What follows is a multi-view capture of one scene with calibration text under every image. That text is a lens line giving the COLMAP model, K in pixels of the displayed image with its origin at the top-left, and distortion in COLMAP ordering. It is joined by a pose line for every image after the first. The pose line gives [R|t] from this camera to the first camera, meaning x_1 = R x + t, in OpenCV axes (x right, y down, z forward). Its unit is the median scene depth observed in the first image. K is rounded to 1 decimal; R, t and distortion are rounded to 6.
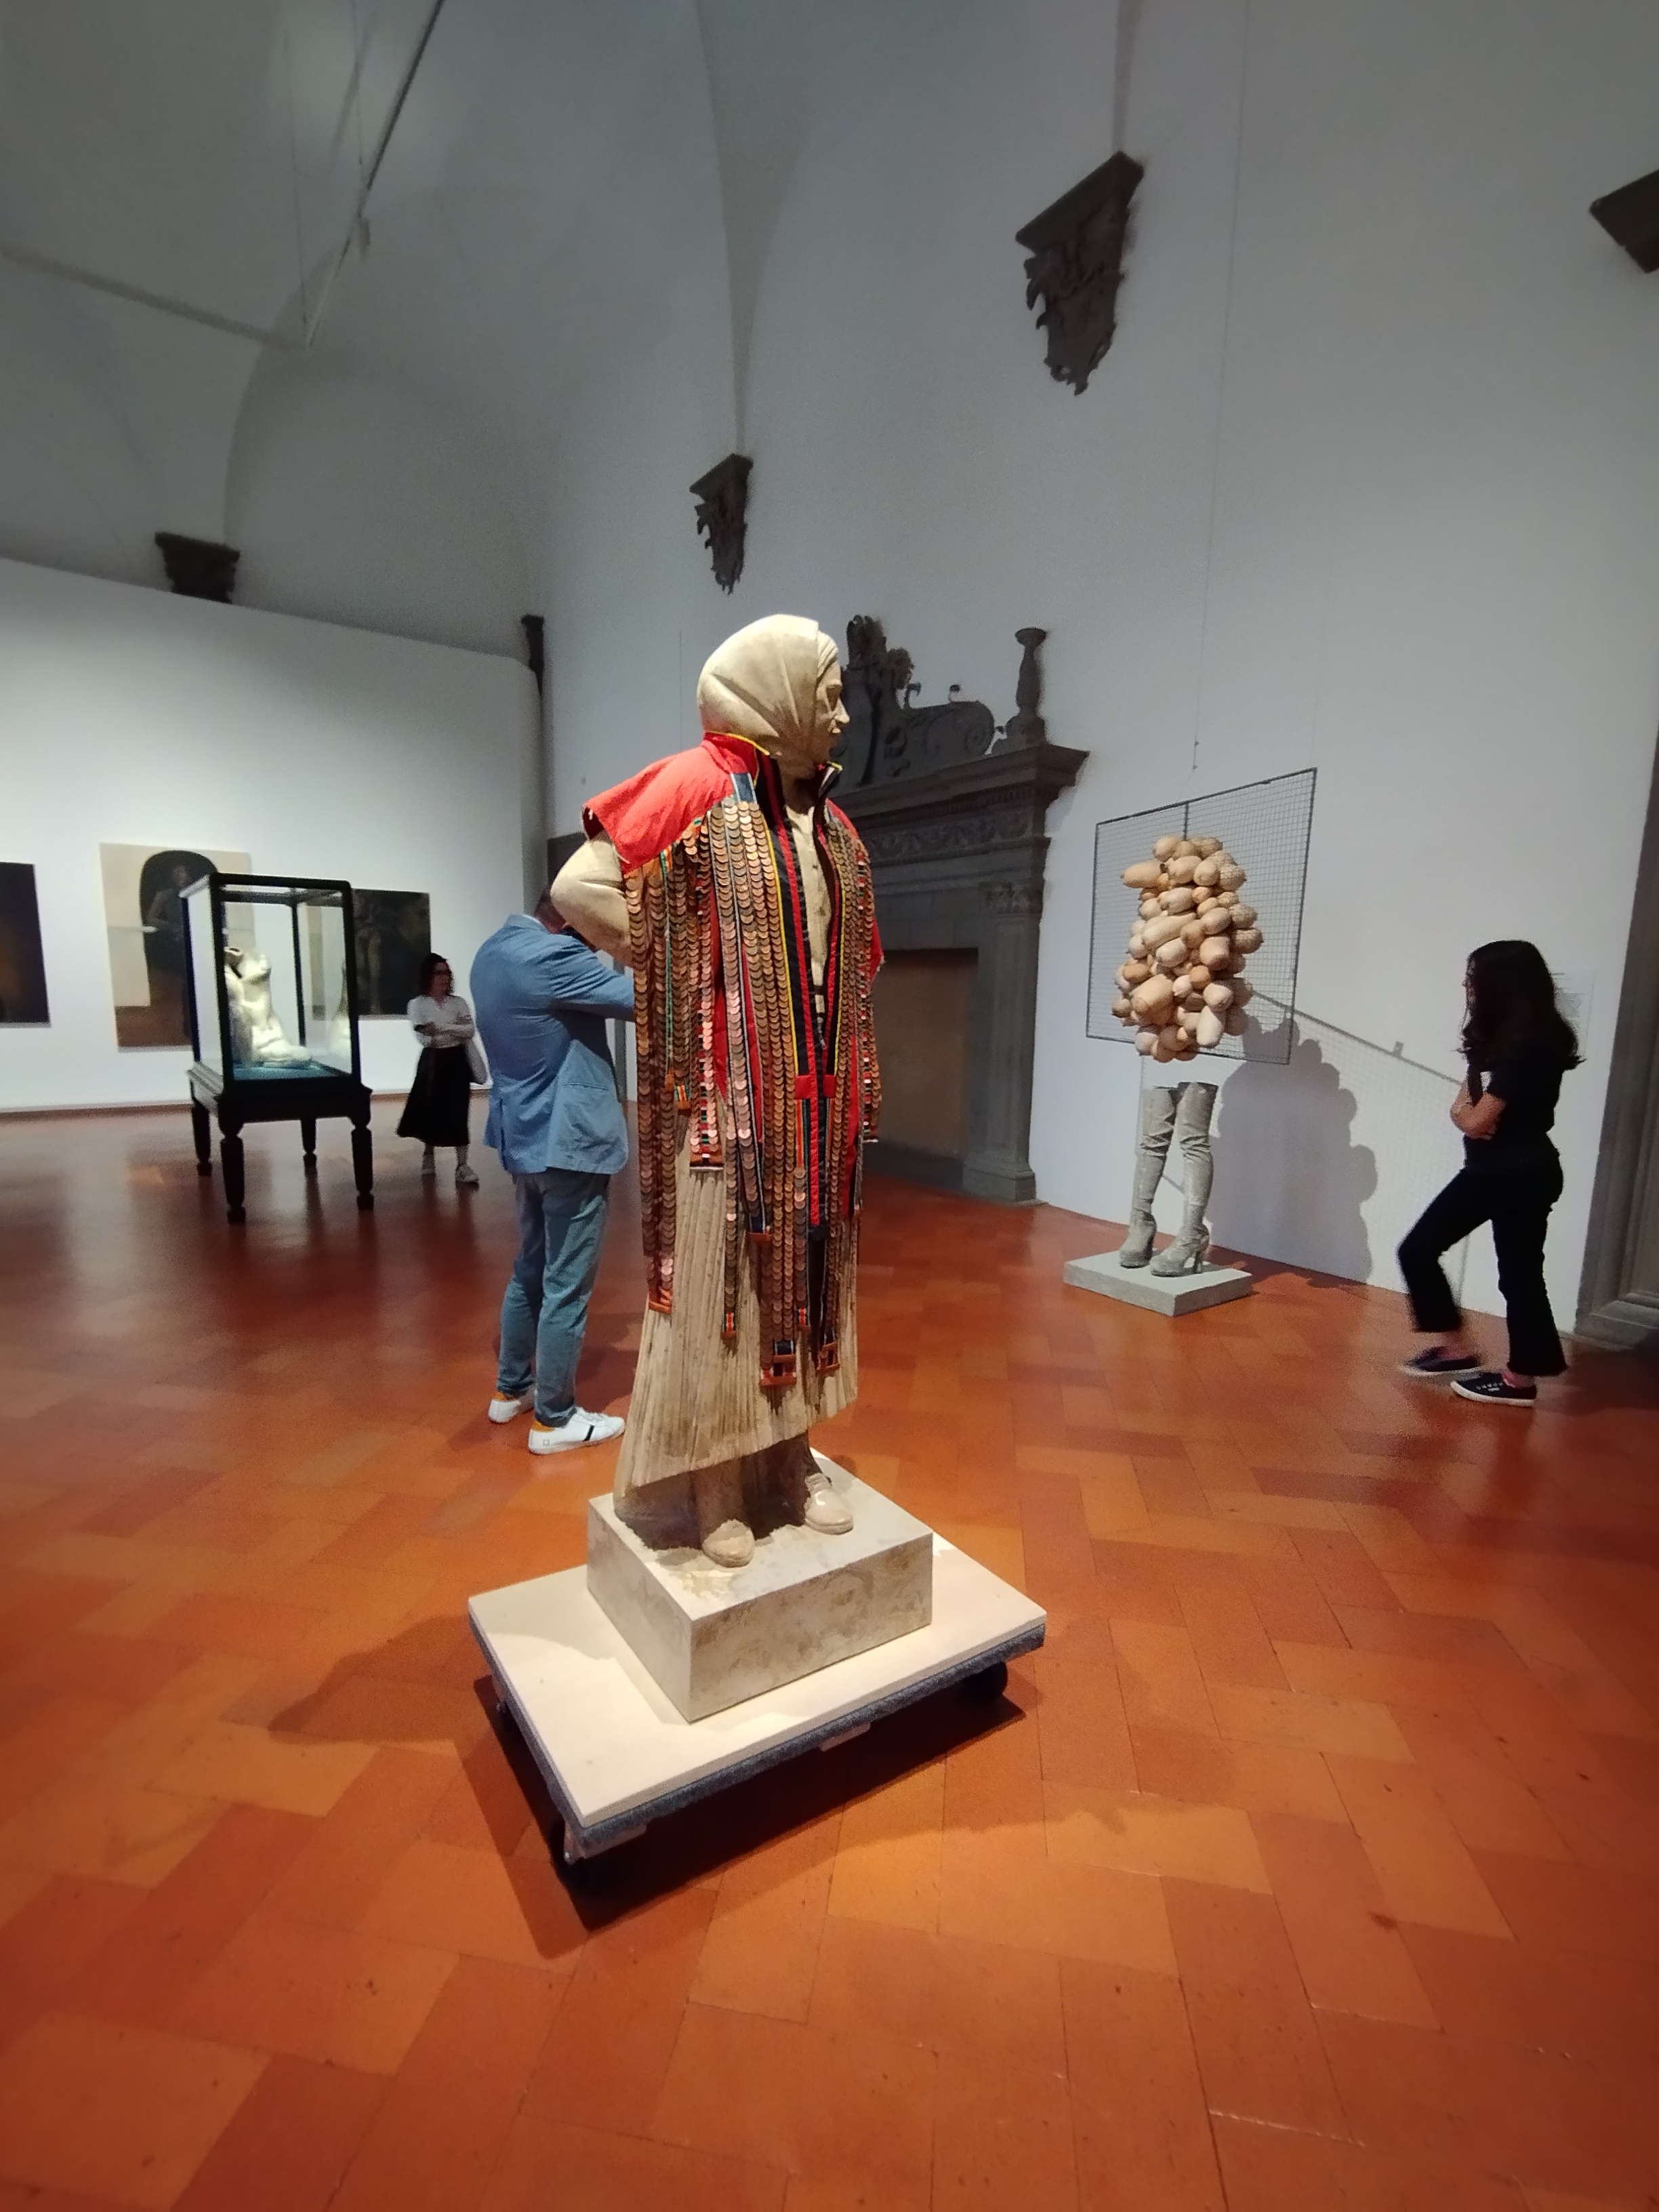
lens RADIAL K [[1008.5, 0, 788.9], [0, 1008.5, 1144.3], [0, 0, 1]] dist [0.007769, 0.000001]
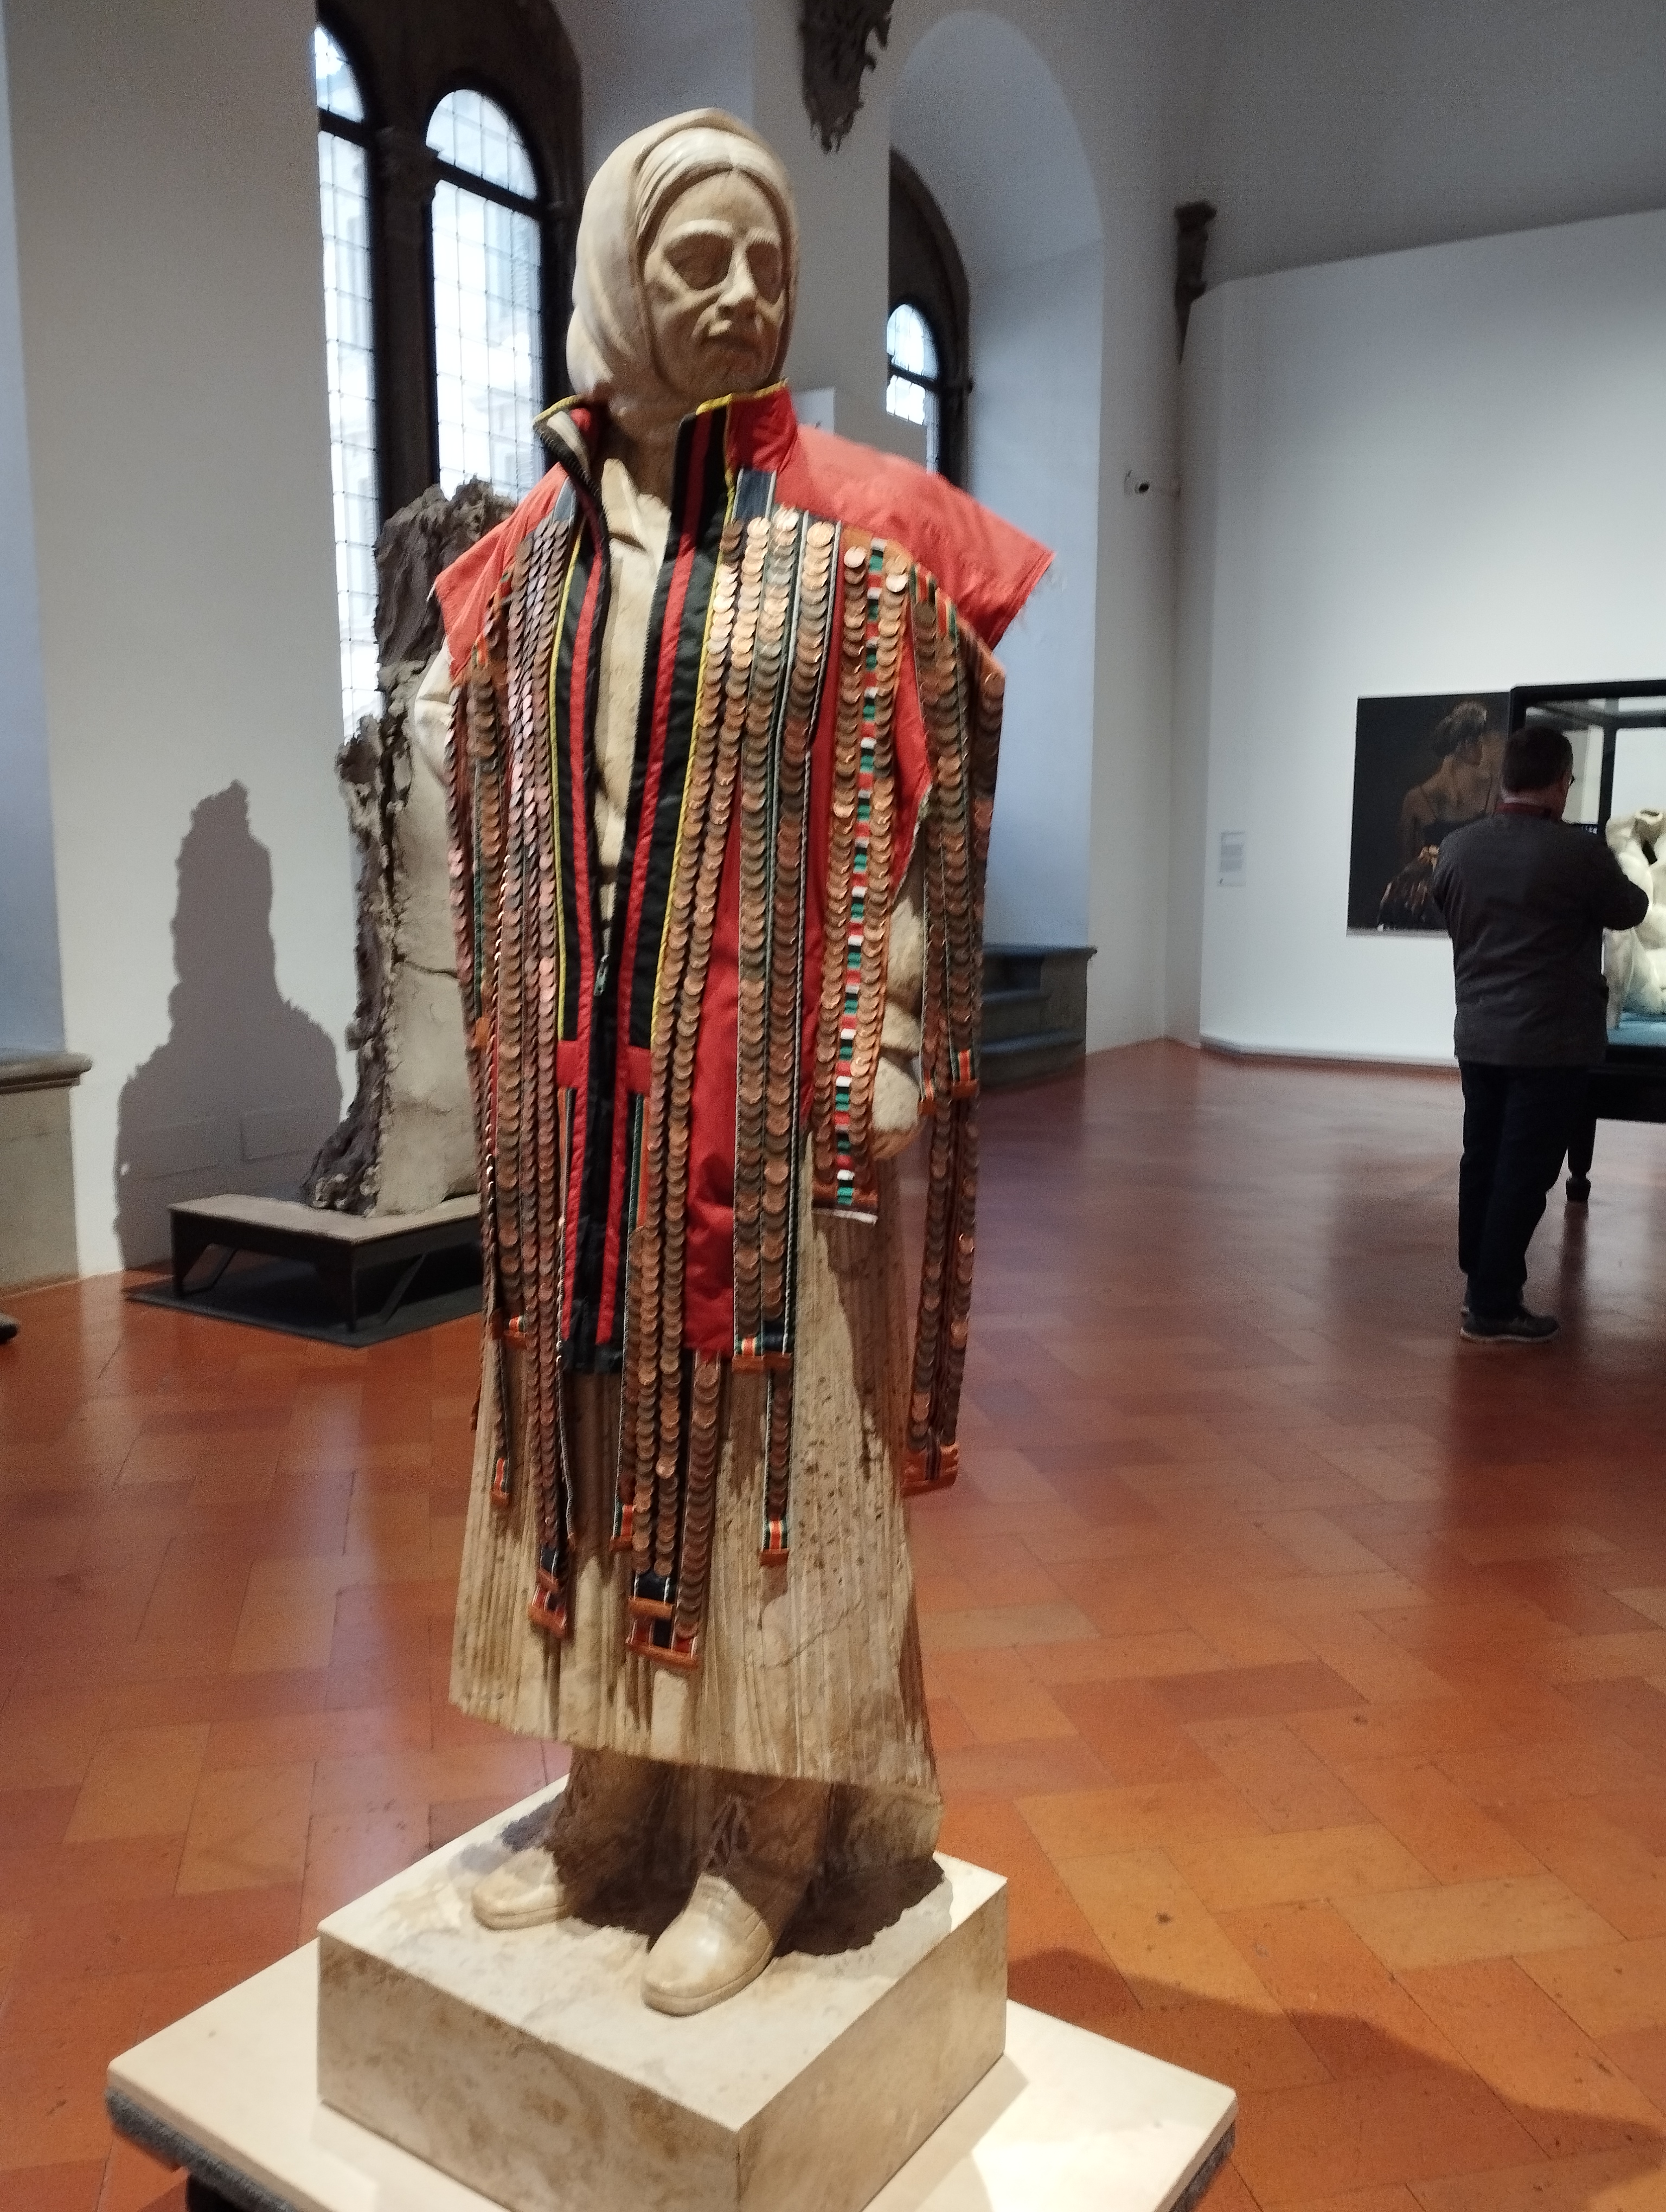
lens RADIAL K [[1803.4, 0, 839.3], [0, 1803.4, 1121.9], [0, 0, 1]] dist [0.071905, -0.068409]
pose [[0.404369, 0.121984, -0.906425, 0.872548], [-0.142277, 0.987390, 0.069408, -0.106924], [0.903462, 0.100897, 0.416625, 0.719451]]
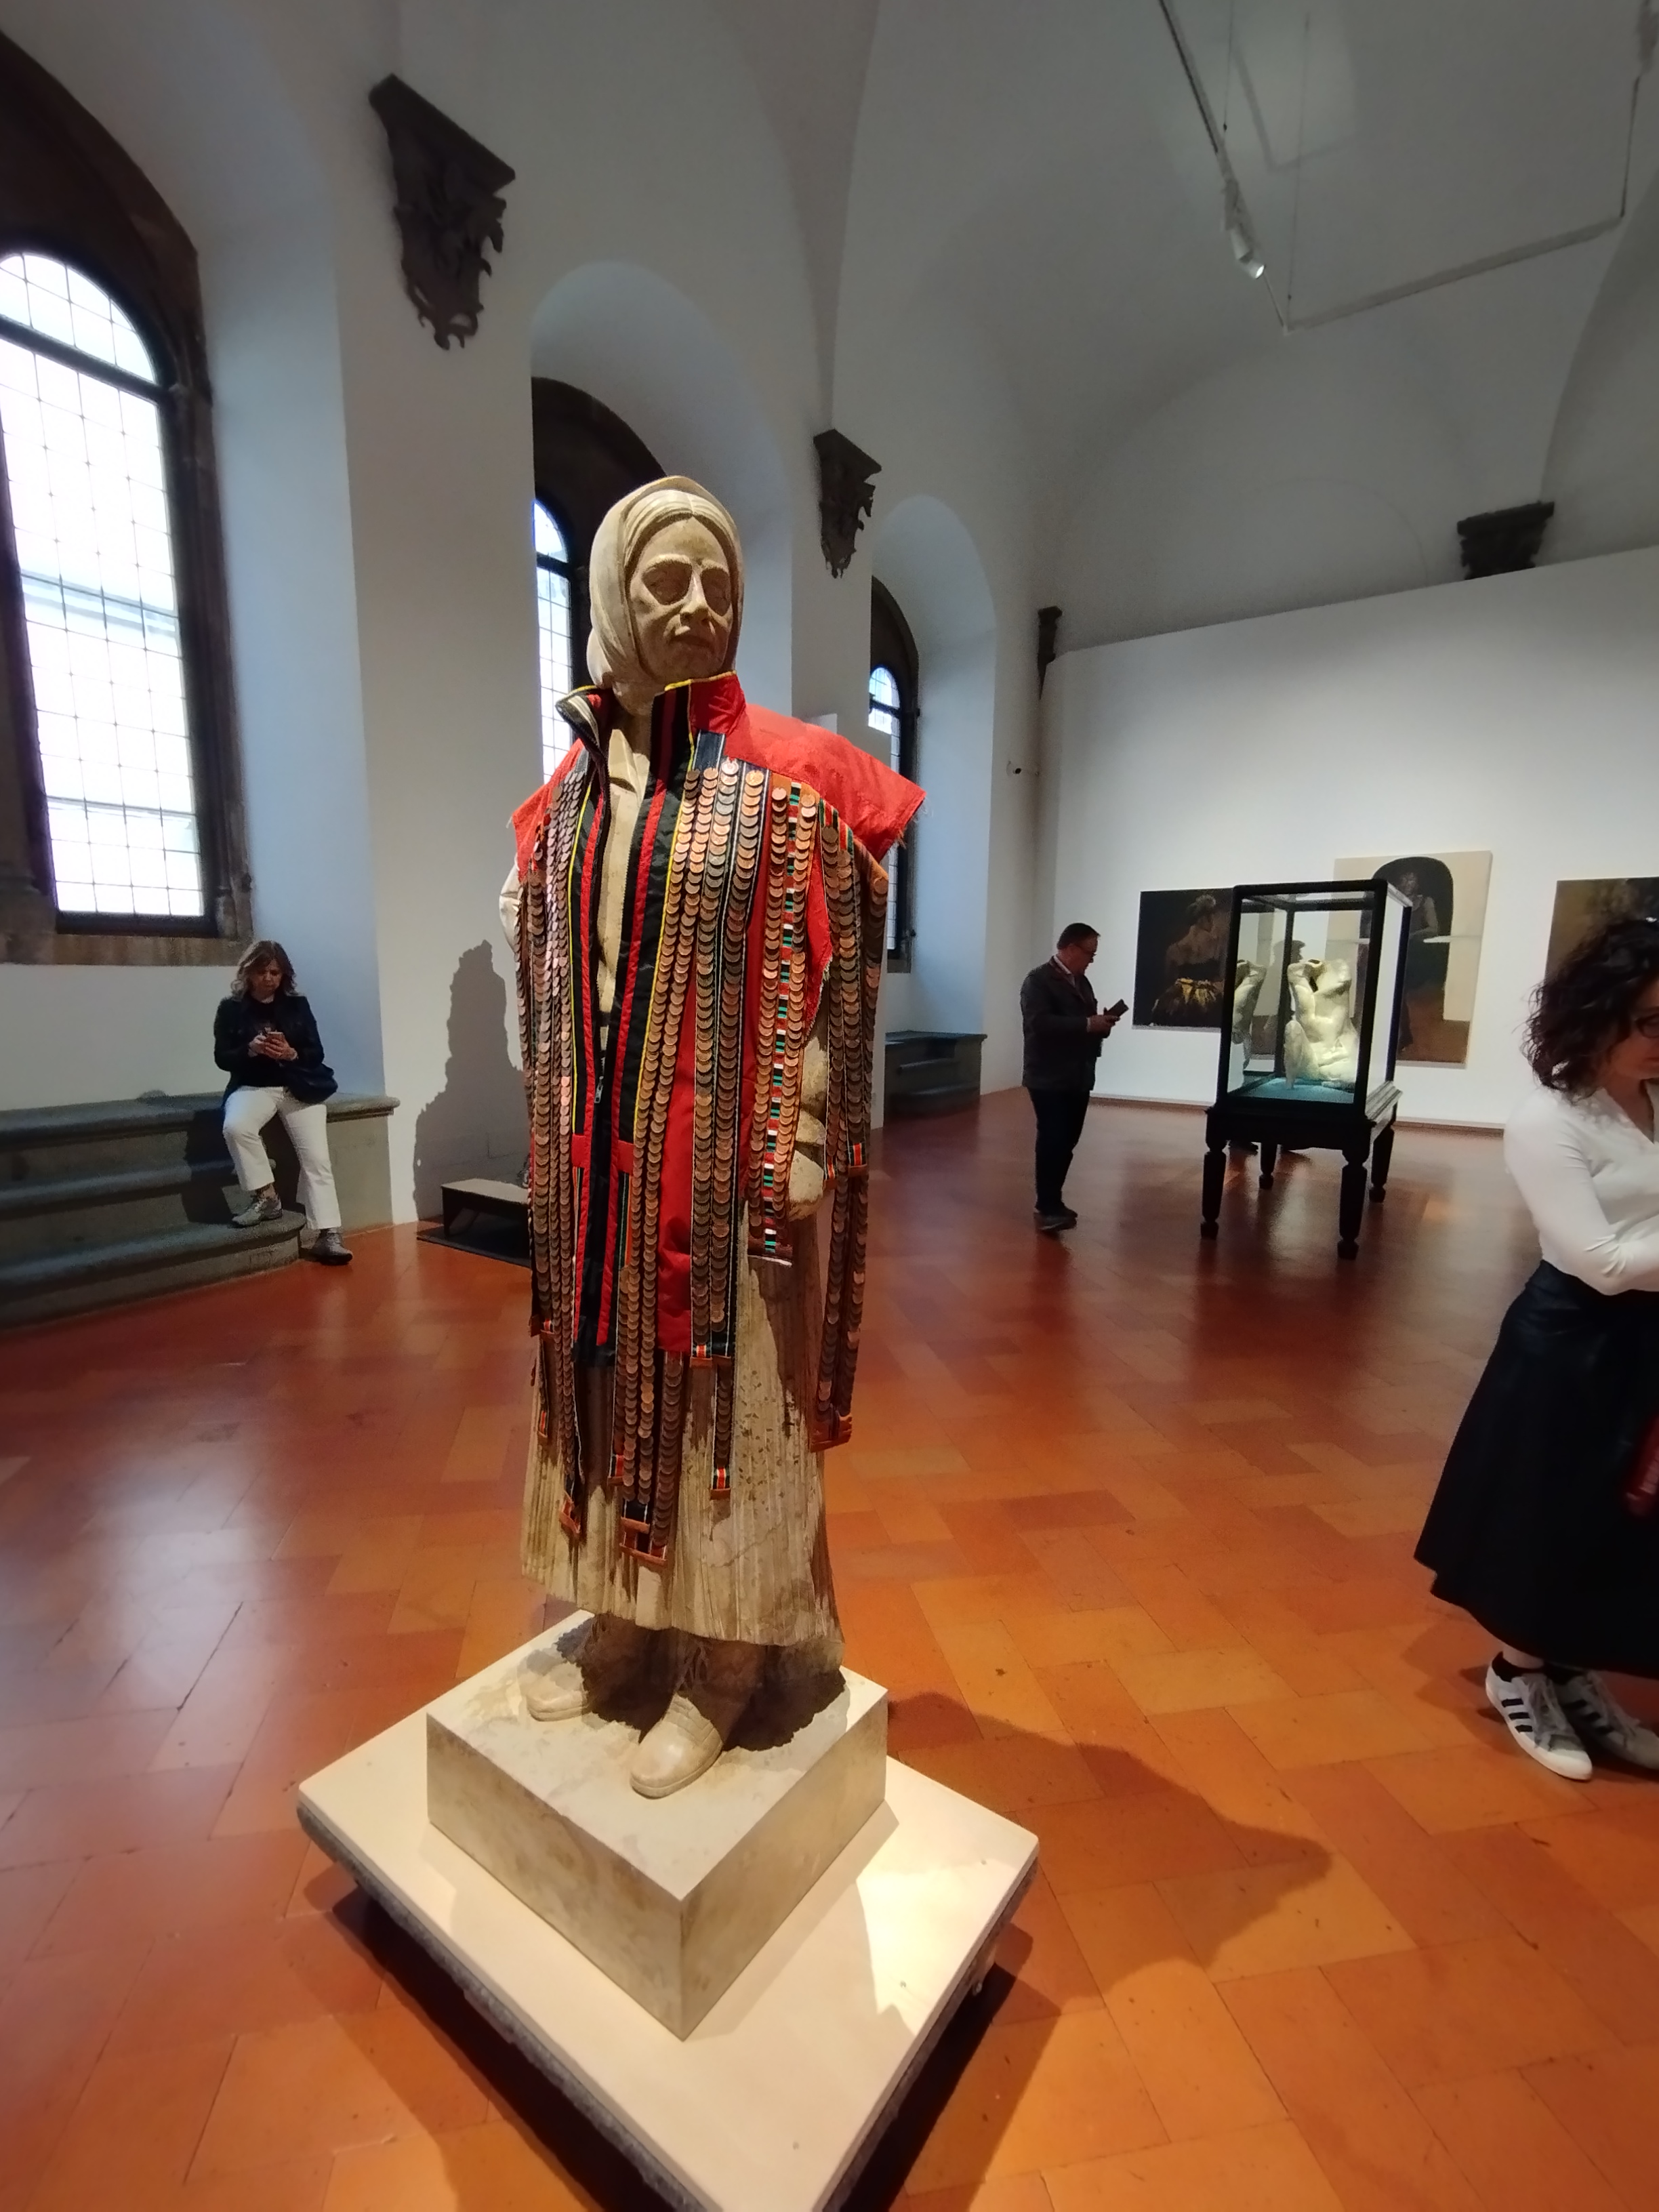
lens RADIAL K [[1008.5, 0, 788.9], [0, 1008.5, 1144.3], [0, 0, 1]] dist [0.007769, 0.000001]
pose [[0.353430, 0.142097, -0.924606, 0.718614], [-0.151618, 0.984028, 0.093273, -0.147186], [0.923092, 0.107221, 0.369330, 0.839871]]
